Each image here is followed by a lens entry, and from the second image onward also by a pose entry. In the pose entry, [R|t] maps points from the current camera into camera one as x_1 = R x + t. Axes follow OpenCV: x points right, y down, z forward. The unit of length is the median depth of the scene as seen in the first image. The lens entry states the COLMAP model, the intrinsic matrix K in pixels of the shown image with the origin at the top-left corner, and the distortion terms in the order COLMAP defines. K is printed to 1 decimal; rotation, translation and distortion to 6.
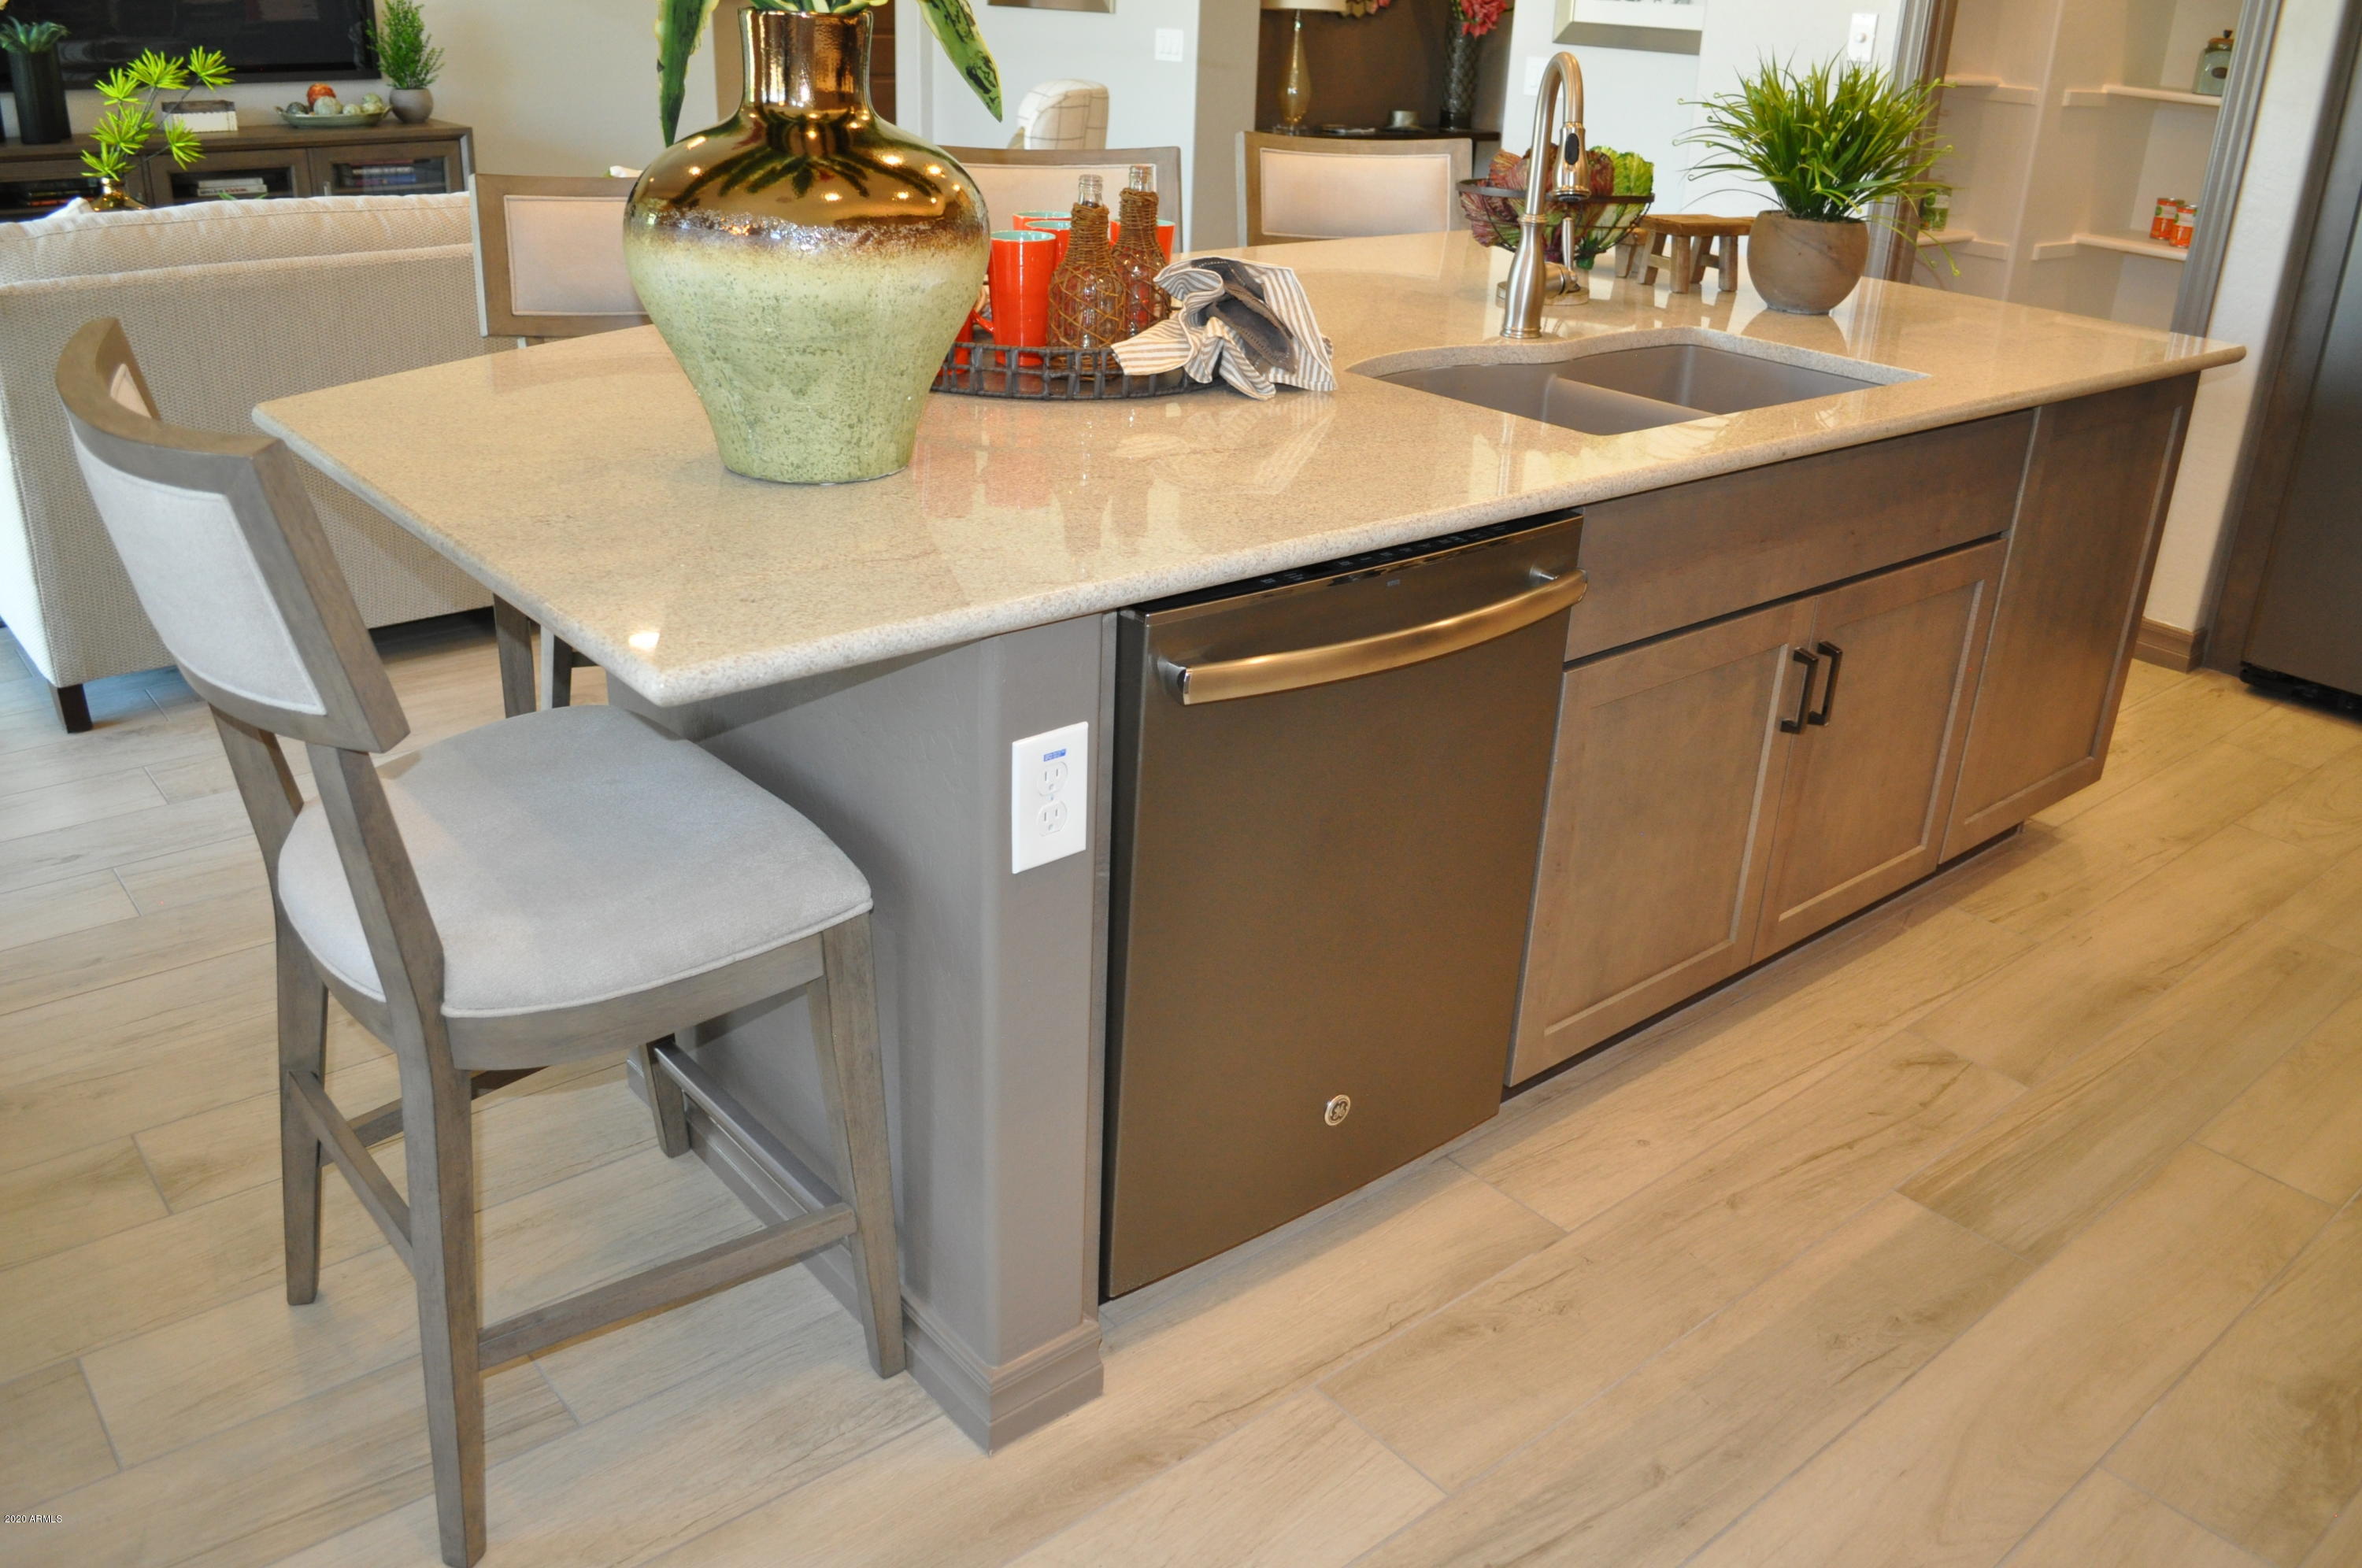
lens RADIAL K [[1846.3, 0, 1164.6], [0, 1846.3, 783.3], [0, 0, 1]] dist [-0.085916, 0.014498]
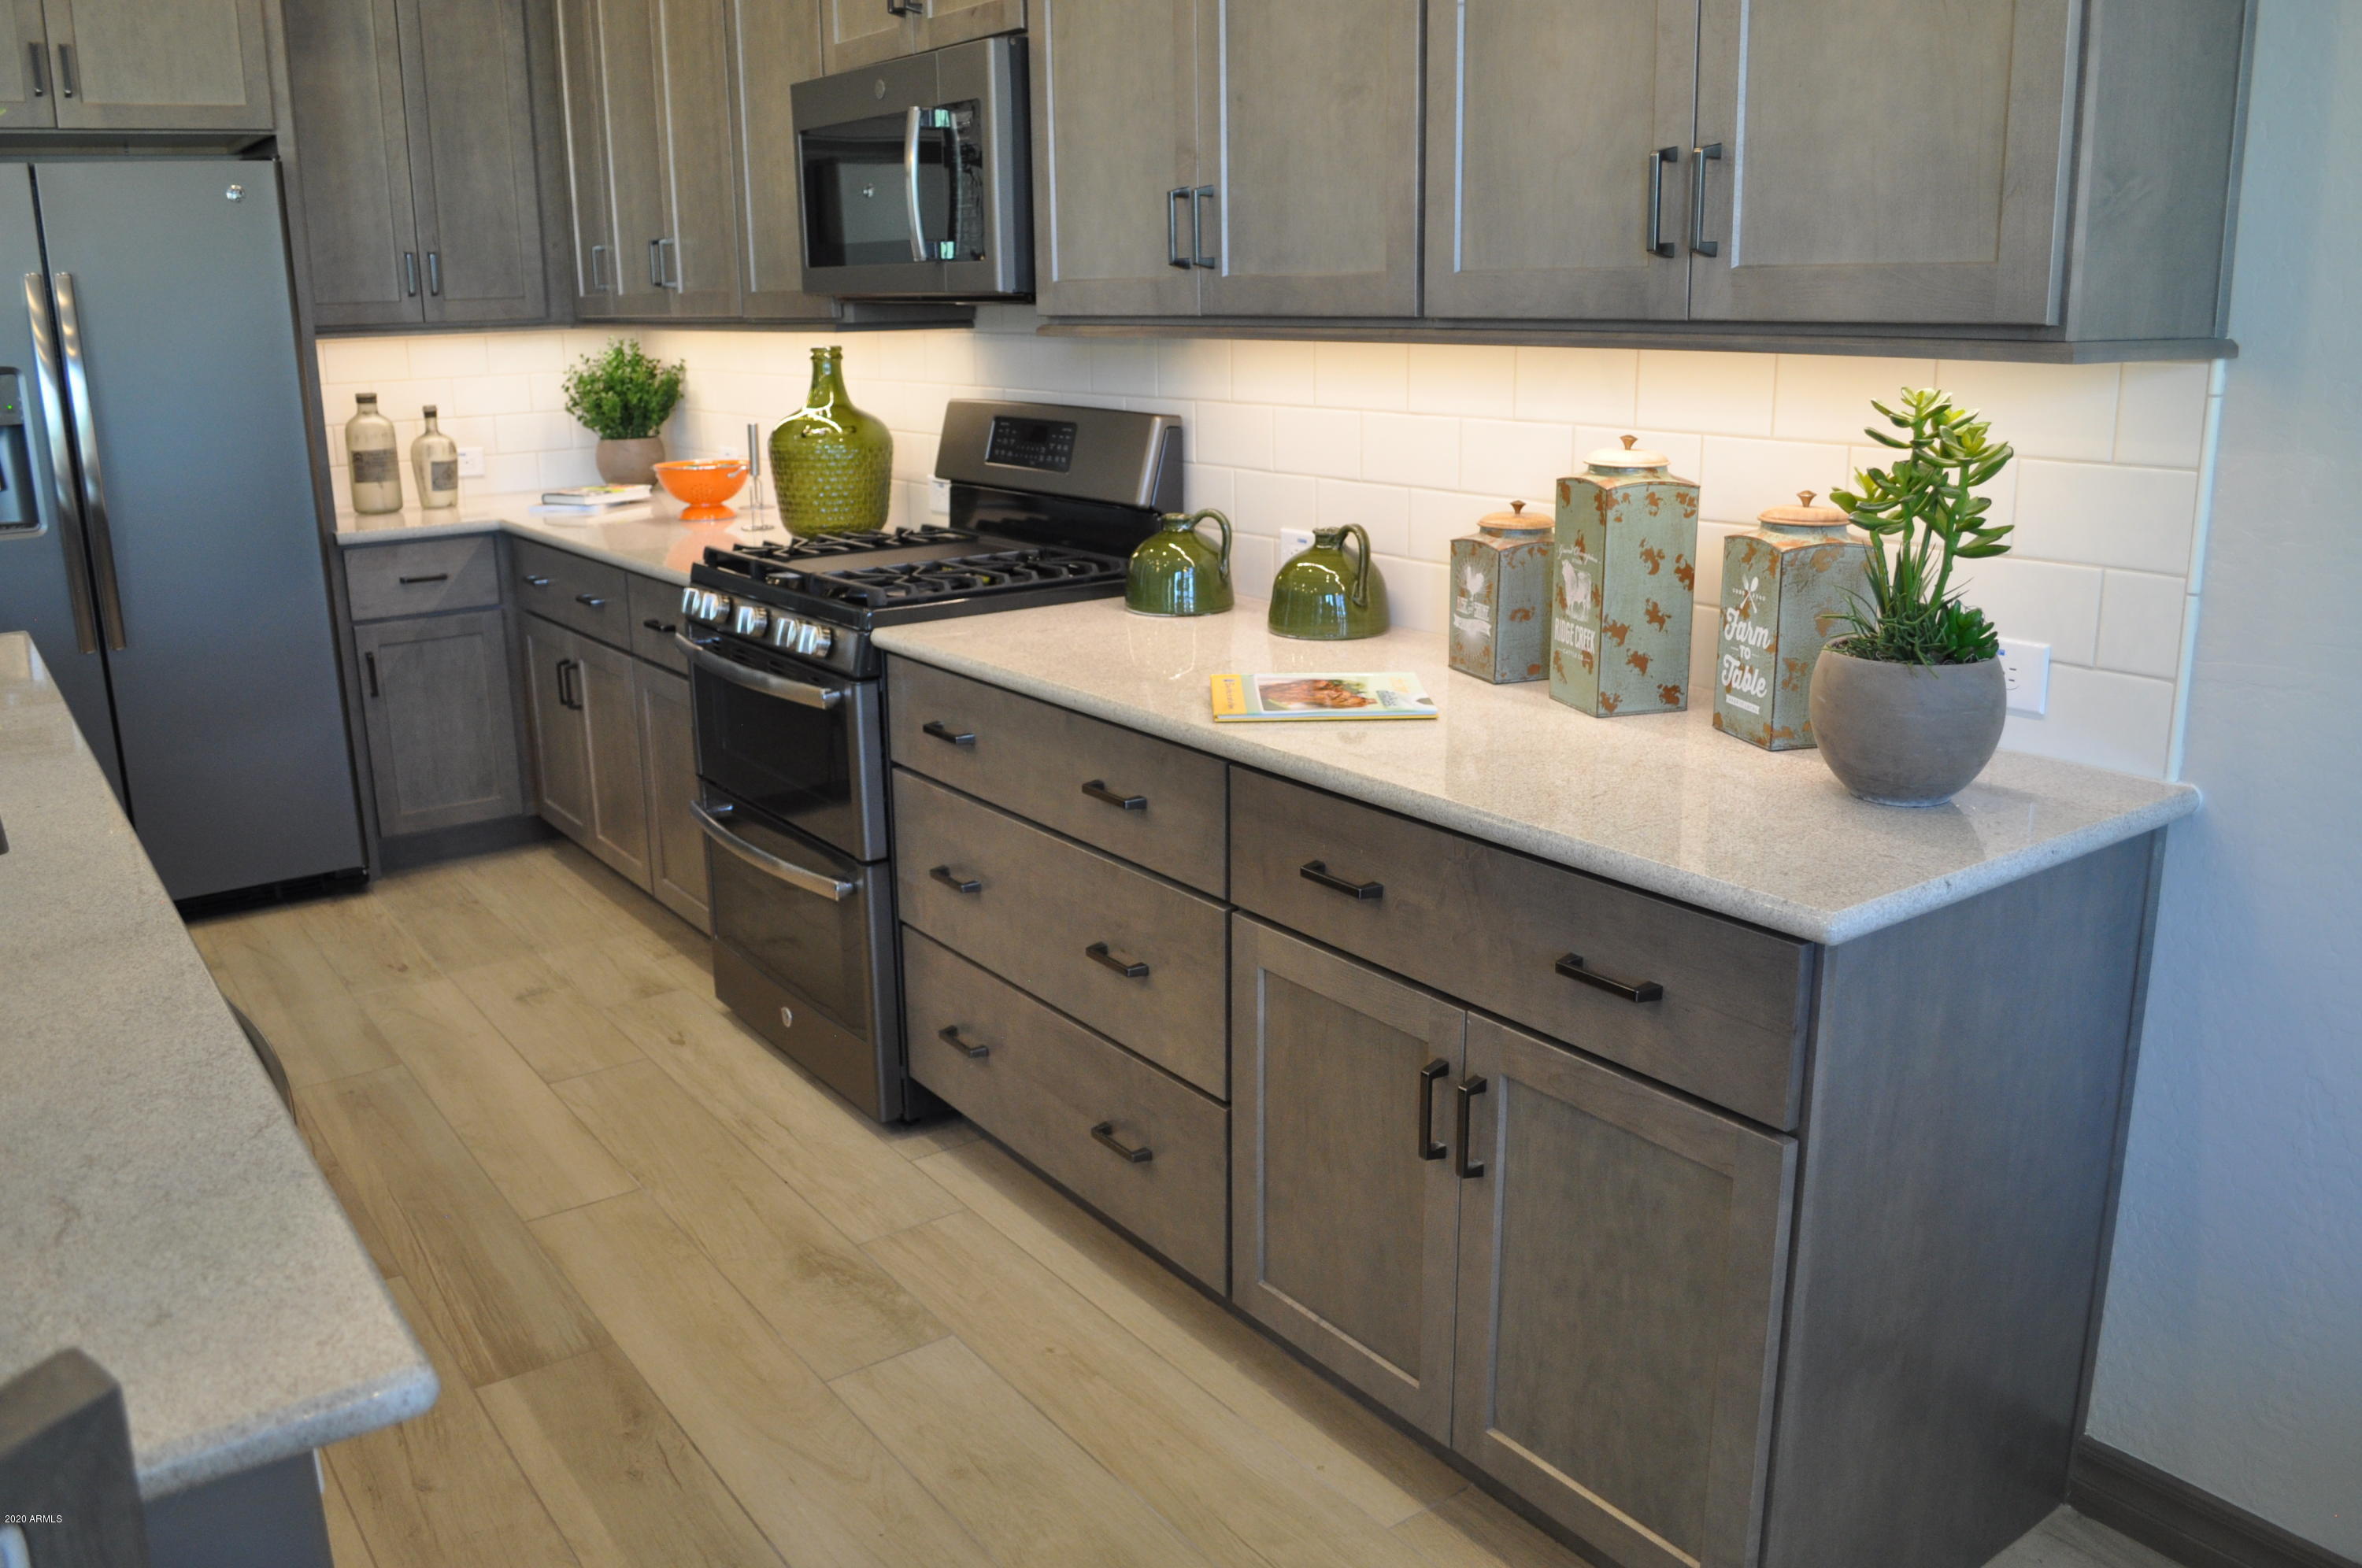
lens RADIAL K [[1846.3, 0, 1164.6], [0, 1846.3, 783.3], [0, 0, 1]] dist [-0.085916, 0.014498]
pose [[0.072528, -0.292332, 0.953563, -0.288924], [0.416031, 0.877798, 0.237462, -0.103922], [-0.906453, 0.379489, 0.185284, 0.170165]]
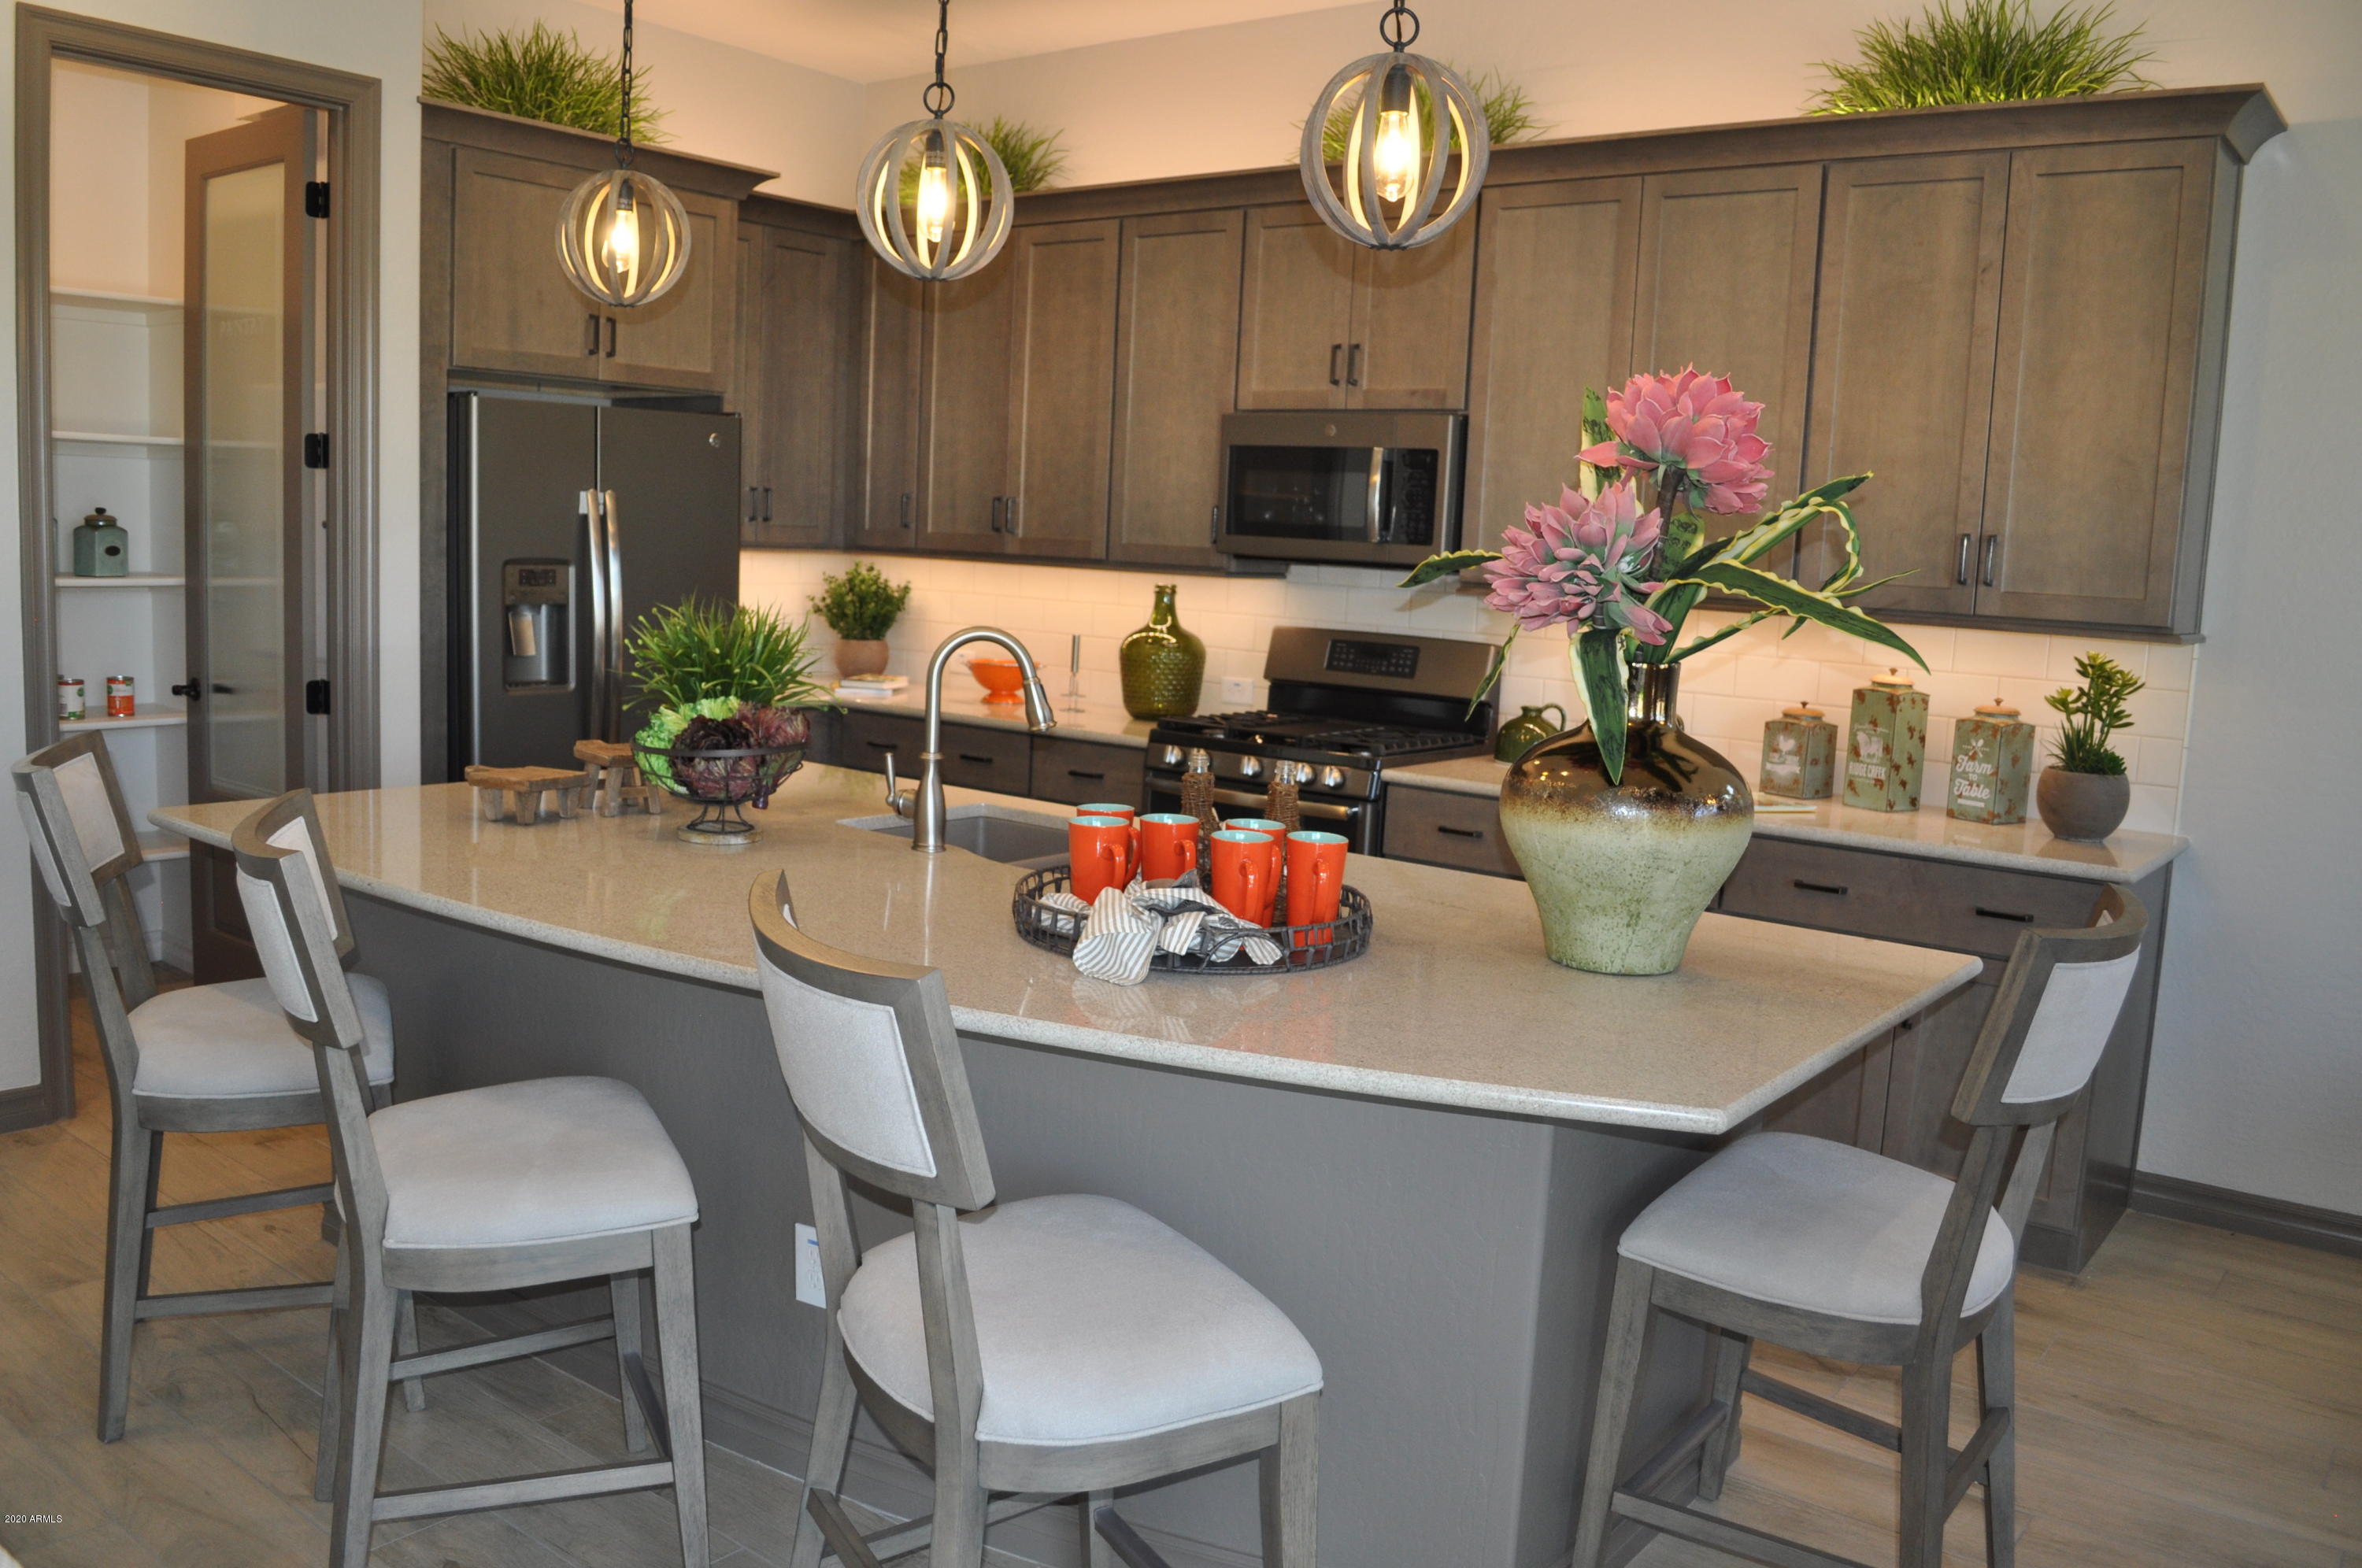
lens RADIAL K [[1846.3, 0, 1164.6], [0, 1846.3, 783.3], [0, 0, 1]] dist [-0.085916, 0.014498]
pose [[-0.209253, -0.175456, 0.961992, -0.688216], [0.343141, 0.908037, 0.240255, -0.359329], [-0.915679, 0.380373, -0.129803, 0.683116]]
